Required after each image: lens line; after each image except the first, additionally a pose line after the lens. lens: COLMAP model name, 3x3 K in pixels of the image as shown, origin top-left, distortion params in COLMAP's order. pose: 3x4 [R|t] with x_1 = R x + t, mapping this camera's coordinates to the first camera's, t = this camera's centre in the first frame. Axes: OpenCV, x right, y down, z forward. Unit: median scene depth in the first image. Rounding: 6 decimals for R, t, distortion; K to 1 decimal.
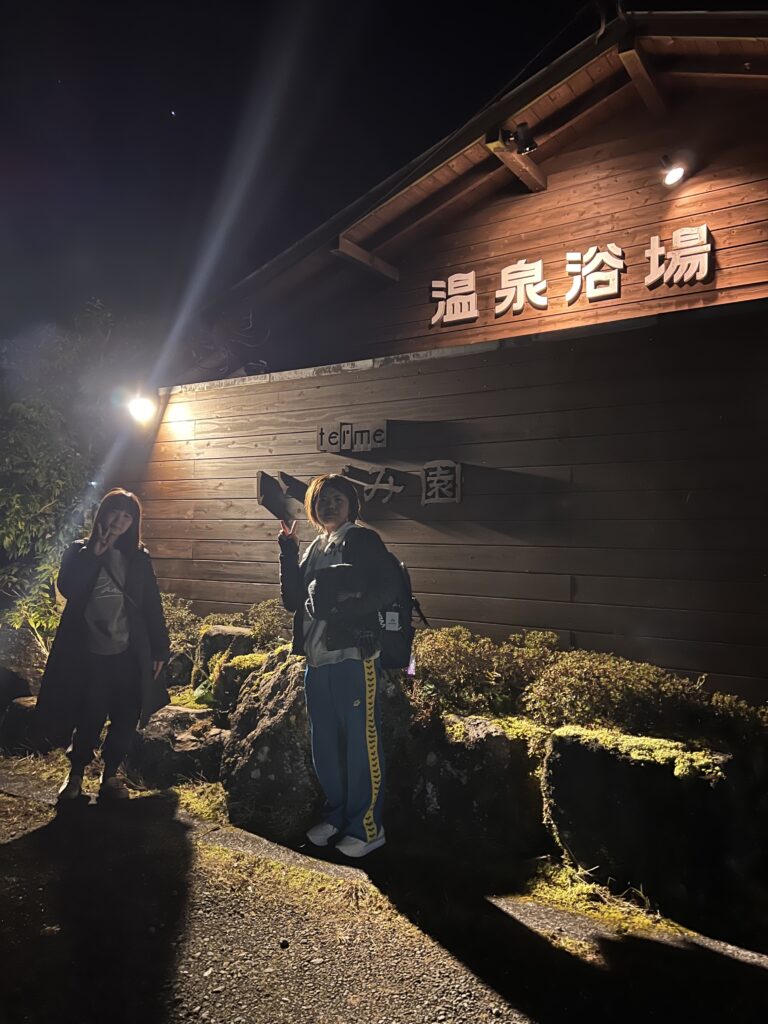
lens RADIAL K [[771.0, 0, 393.8], [0, 771.0, 512.4], [0, 0, 1]] dist [0.073756, -0.100206]
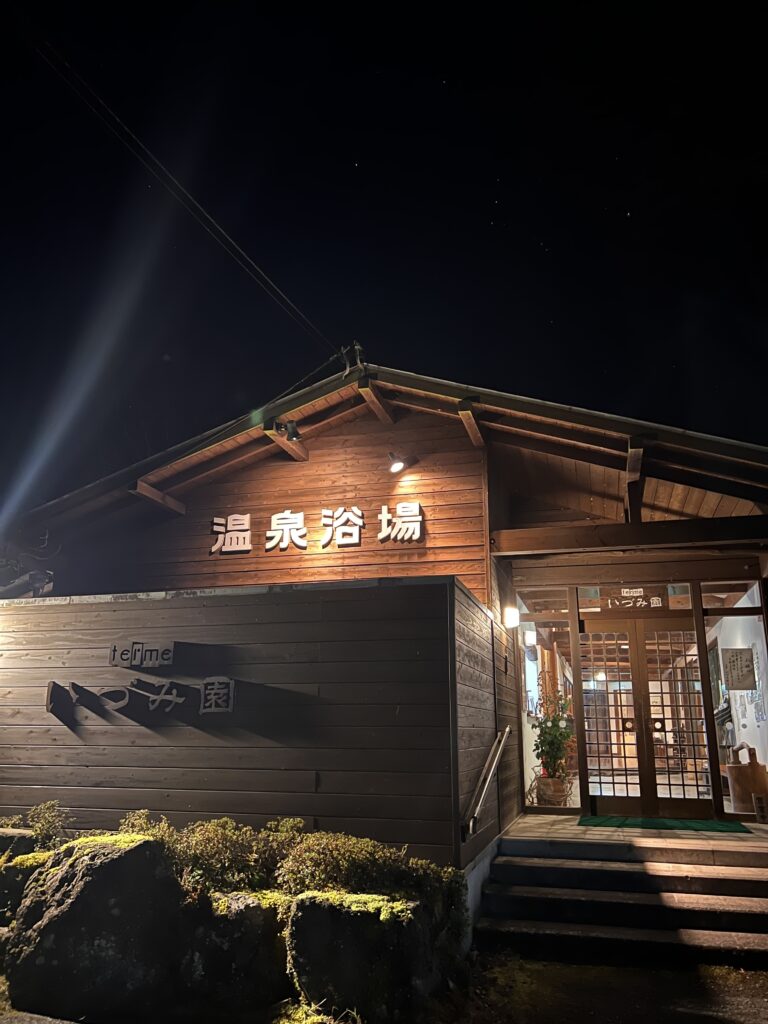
lens RADIAL K [[771.0, 0, 393.8], [0, 771.0, 512.4], [0, 0, 1]] dist [0.073756, -0.100206]
pose [[0.954537, 0.069785, 0.289810, -0.047490], [-0.000303, 0.972438, -0.233163, -0.031067], [-0.298094, 0.222475, 0.928248, -0.297681]]
